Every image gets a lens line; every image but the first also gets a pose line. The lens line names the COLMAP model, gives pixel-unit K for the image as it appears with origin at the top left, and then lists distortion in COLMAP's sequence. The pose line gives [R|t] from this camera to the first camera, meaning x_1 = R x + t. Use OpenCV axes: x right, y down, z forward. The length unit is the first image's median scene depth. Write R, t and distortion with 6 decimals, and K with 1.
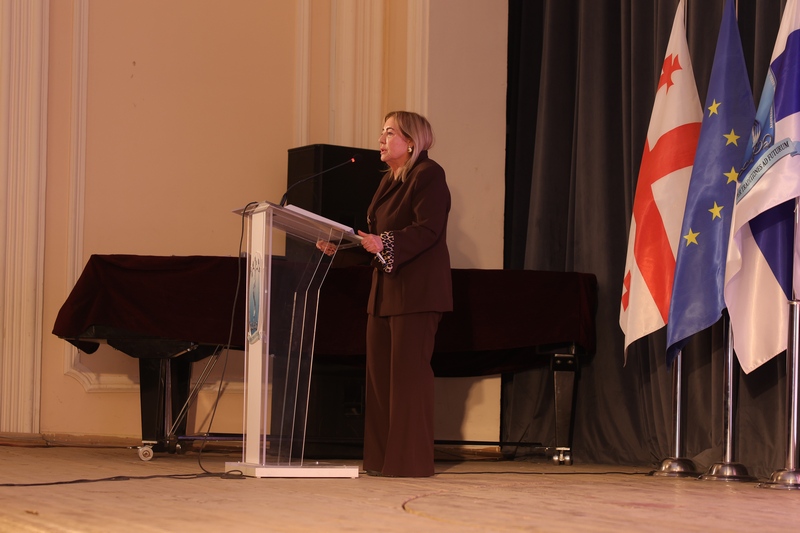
lens RADIAL K [[2288.0, 0, 400.0], [0, 2288.0, 266.5], [0, 0, 1]] dist [0.124842, 1.033920]
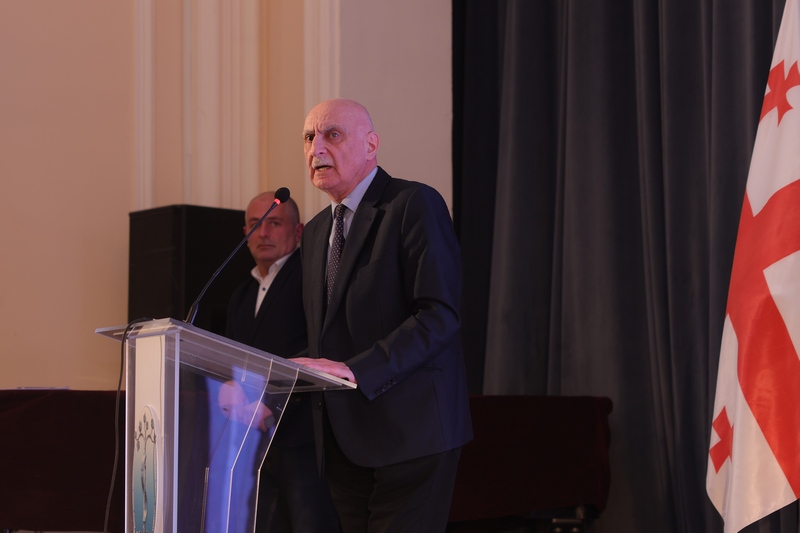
lens RADIAL K [[2288.0, 0, 400.0], [0, 2288.0, 266.5], [0, 0, 1]] dist [0.124842, 1.033920]
pose [[0.993044, -0.014167, 0.116887, -0.058938], [0.016358, 0.999708, -0.017812, -0.026367], [-0.116600, 0.019600, 0.992985, 0.382754]]
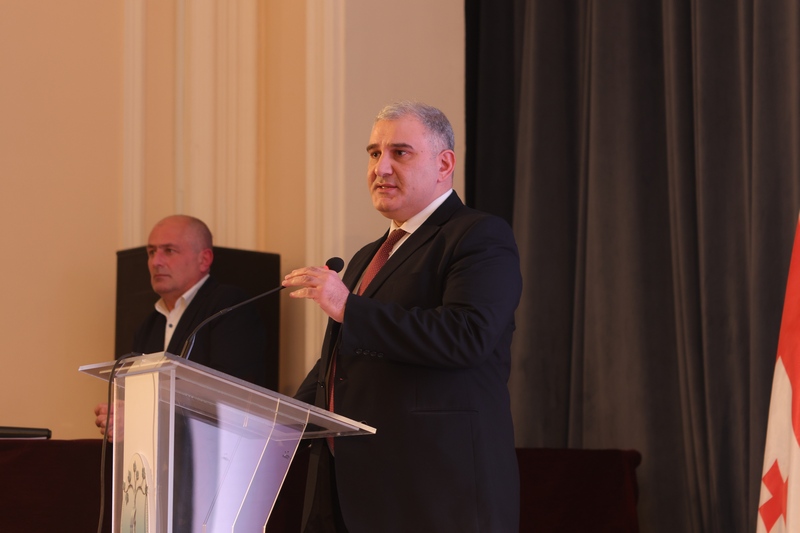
lens RADIAL K [[2288.0, 0, 400.0], [0, 2288.0, 266.5], [0, 0, 1]] dist [0.124842, 1.033920]
pose [[0.992286, -0.006738, 0.123785, -0.059975], [0.012432, 0.998897, -0.045286, -0.020978], [-0.123343, 0.046476, 0.991275, 0.441693]]
